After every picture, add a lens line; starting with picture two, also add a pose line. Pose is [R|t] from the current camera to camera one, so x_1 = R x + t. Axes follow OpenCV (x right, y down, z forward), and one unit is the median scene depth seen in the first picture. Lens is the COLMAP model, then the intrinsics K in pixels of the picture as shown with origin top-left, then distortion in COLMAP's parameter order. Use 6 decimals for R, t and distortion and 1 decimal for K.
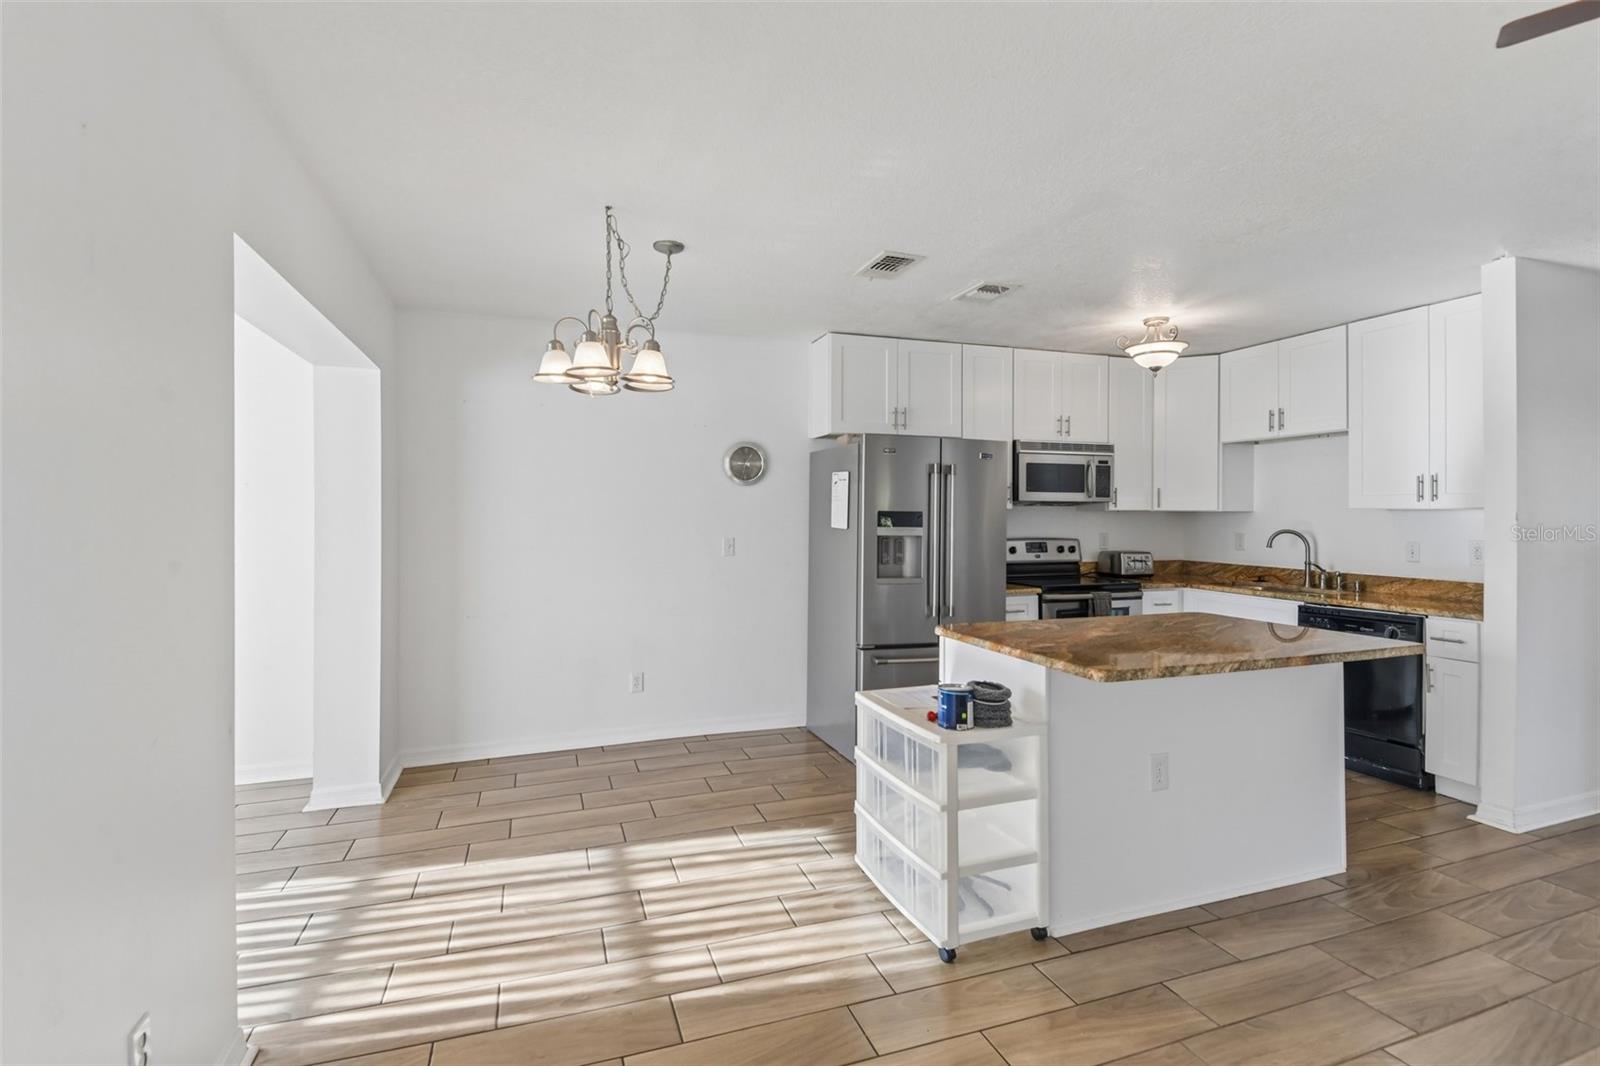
lens RADIAL K [[726.0, 0, 790.8], [0, 726.0, 523.2], [0, 0, 1]] dist [0.029798, -0.018106]
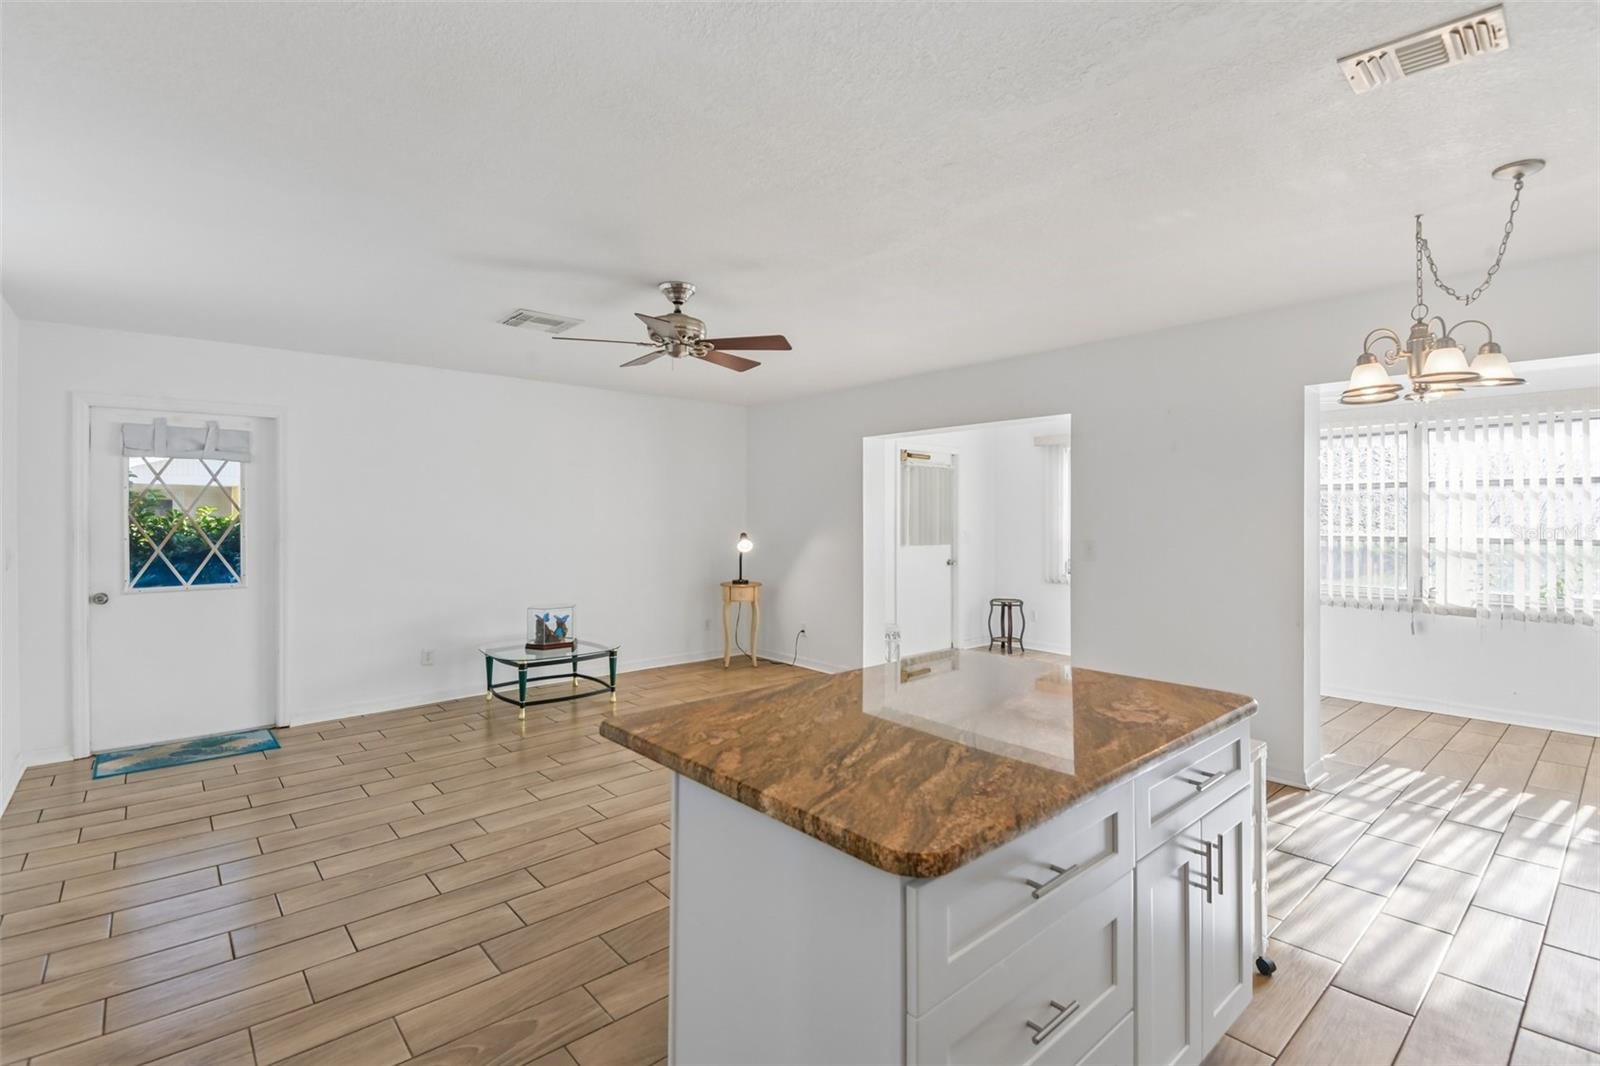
lens RADIAL K [[726.0, 0, 798.6], [0, 726.0, 514.0], [0, 0, 1]] dist [0.029798, -0.018106]
pose [[-0.925749, -0.000381, -0.378138, 0.596608], [-0.003136, 0.999973, 0.006669, -0.018714], [0.378125, 0.007360, -0.925725, 1.051114]]
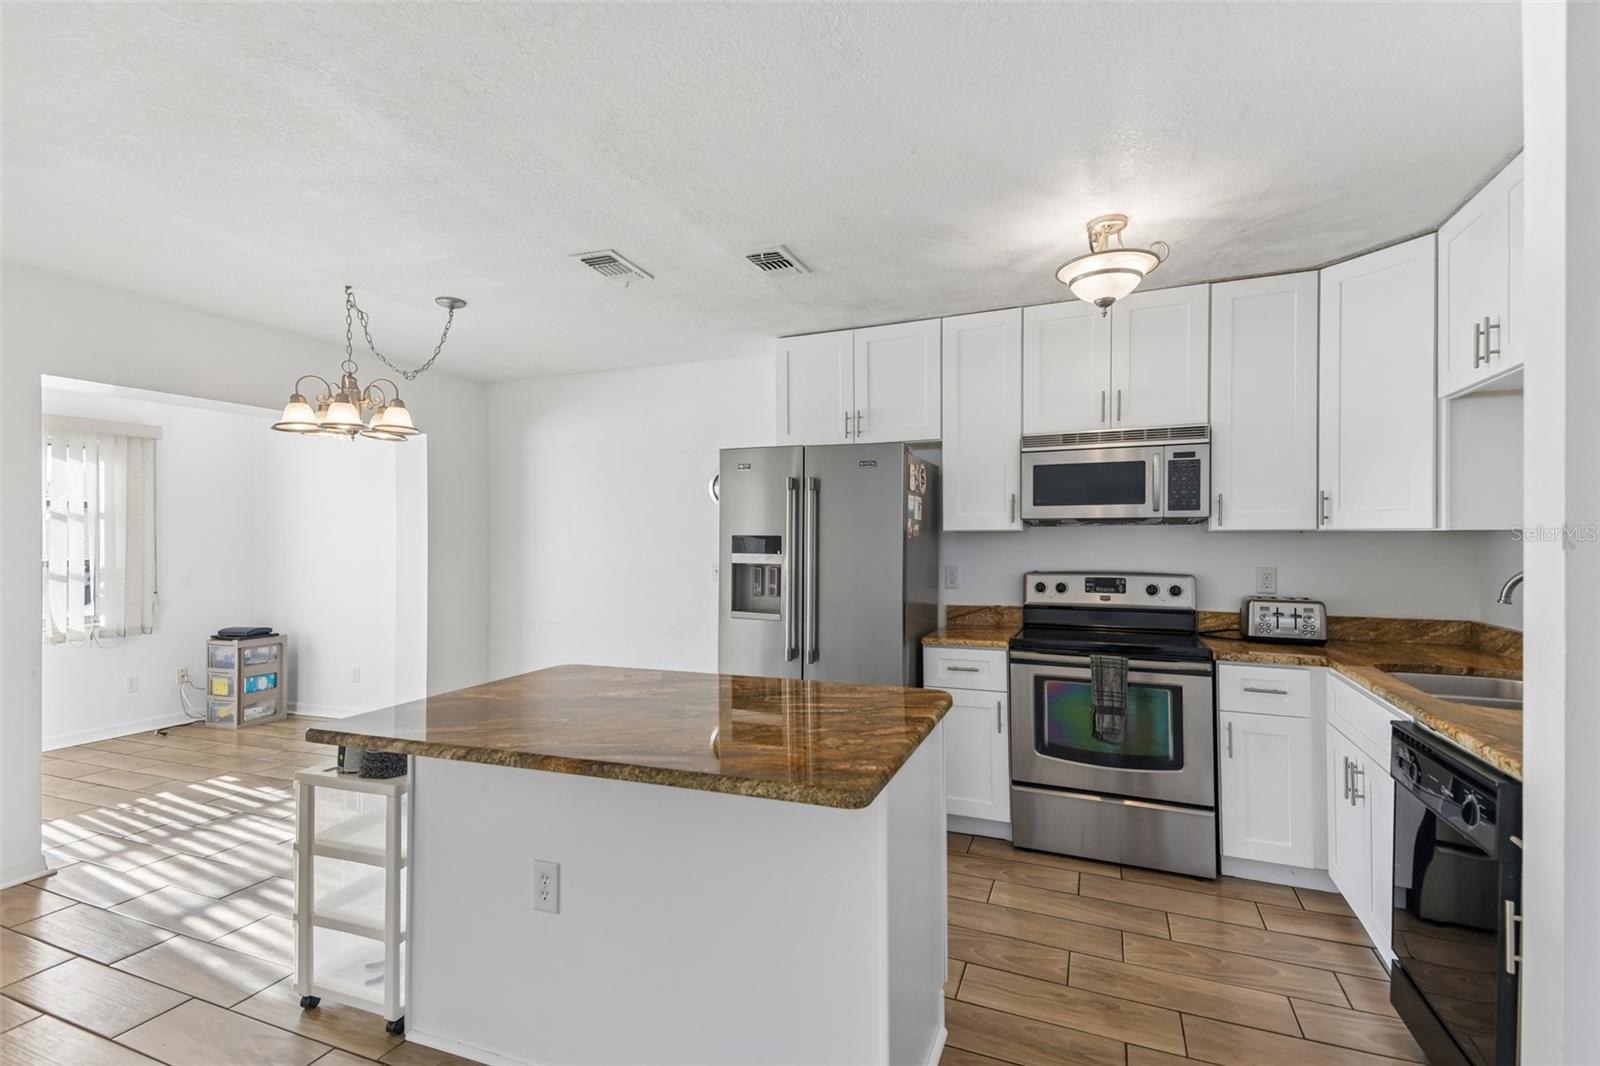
lens RADIAL K [[733.3, 0, 802.2], [0, 733.3, 535.2], [0, 0, 1]] dist [0.026751, -0.008657]
pose [[0.755282, -0.007603, -0.655356, 0.731376], [-0.003507, 0.999872, -0.015641, -0.002857], [0.655391, 0.014111, 0.755158, 0.371205]]
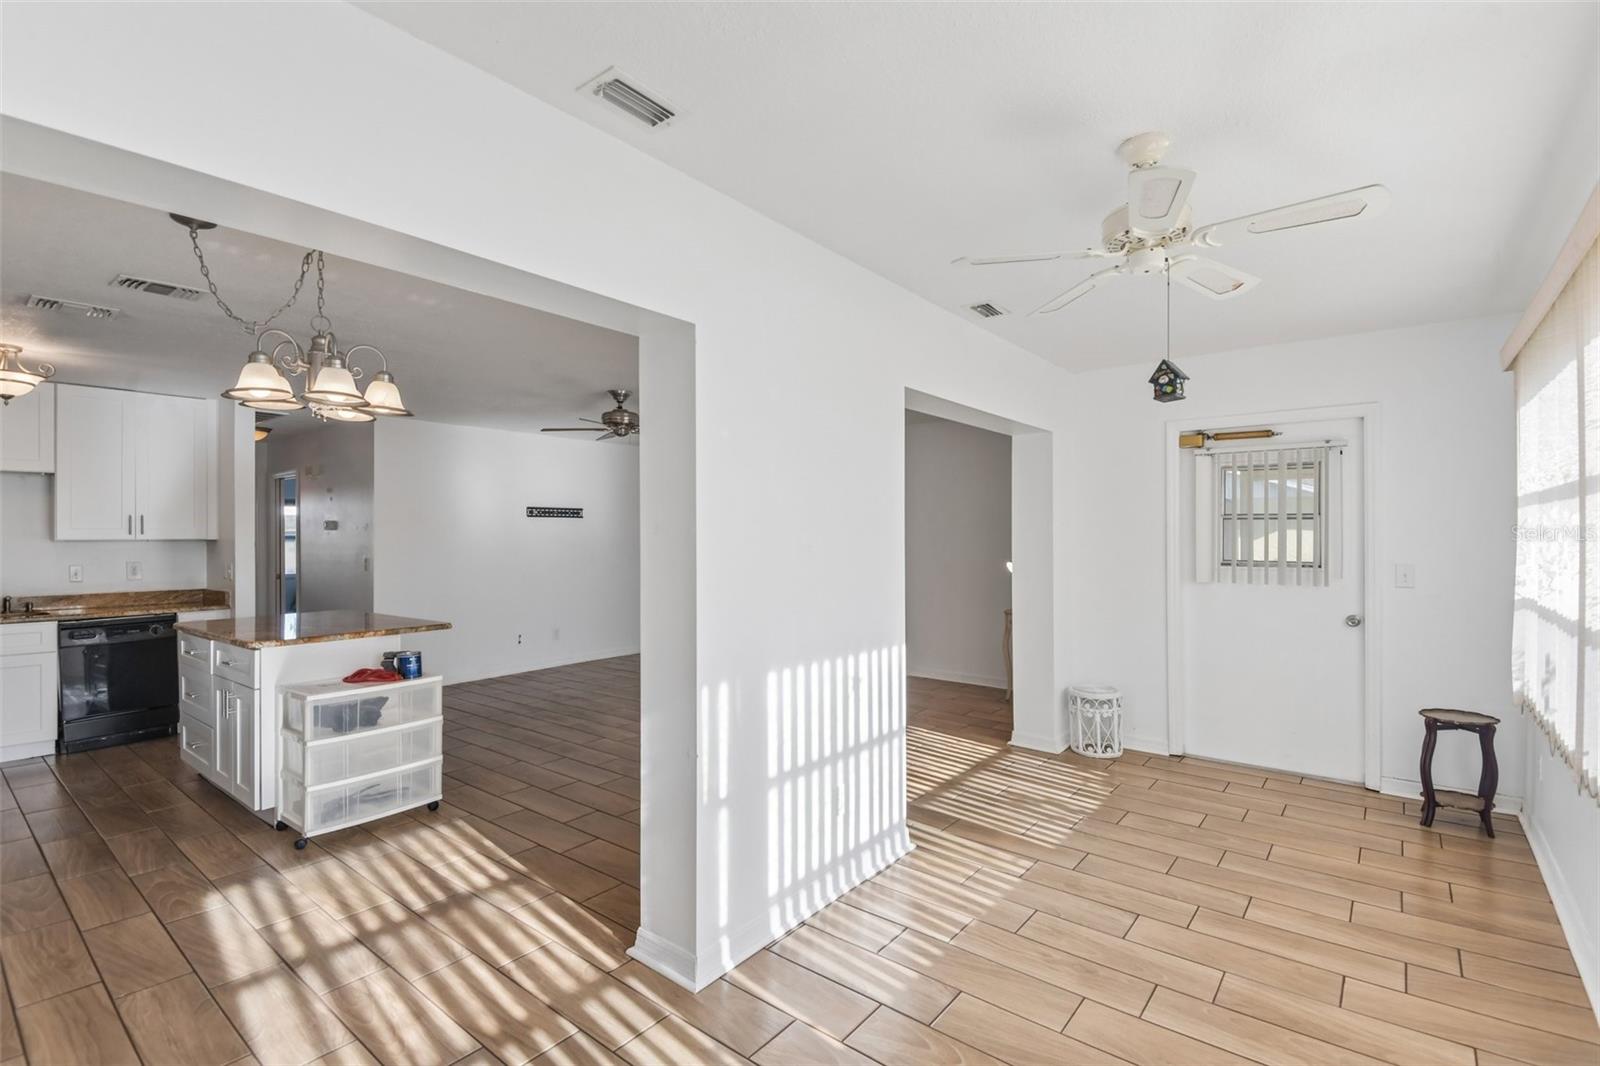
lens RADIAL K [[726.0, 0, 804.7], [0, 726.0, 529.8], [0, 0, 1]] dist [0.029798, -0.018106]
pose [[-0.545241, 0.010508, 0.838214, -0.902520], [0.013469, 0.999902, -0.003773, -0.015419], [-0.838171, 0.009233, -0.545329, 0.657003]]
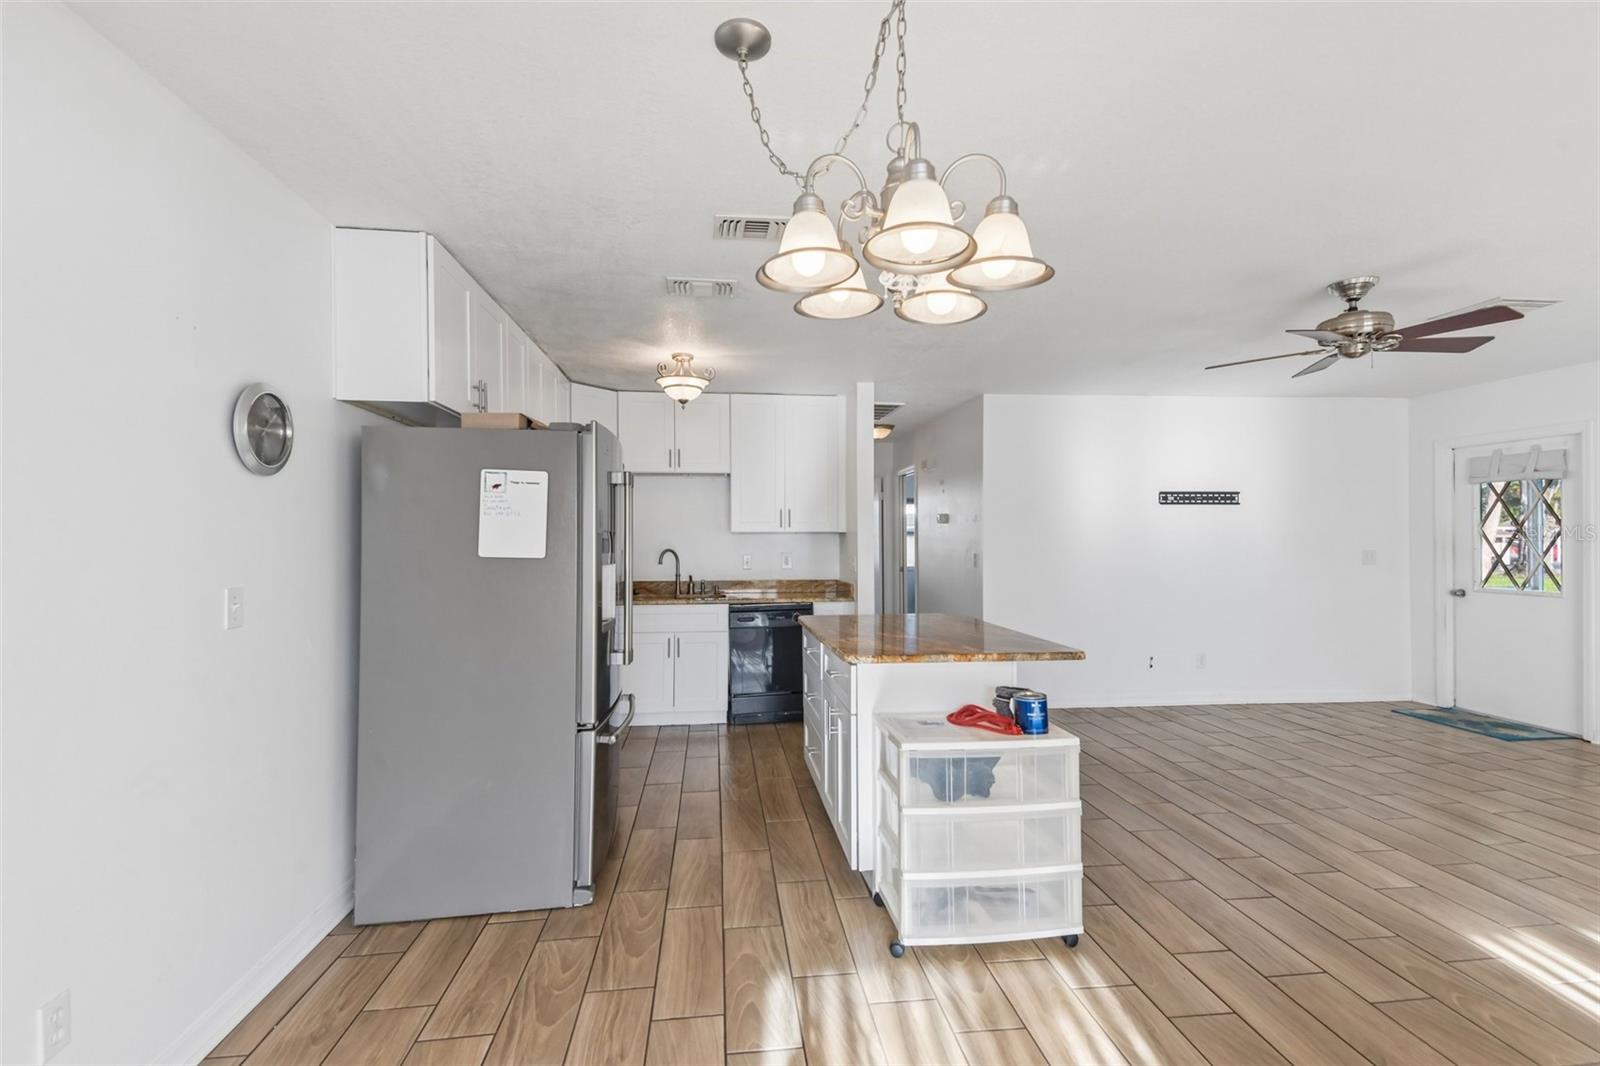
lens RADIAL K [[726.0, 0, 774.5], [0, 726.0, 531.1], [0, 0, 1]] dist [0.029798, -0.018106]
pose [[0.230228, 0.006558, 0.973115, -0.523303], [0.011953, 0.999883, -0.009566, -0.007420], [-0.973063, 0.013834, 0.230123, 0.641466]]
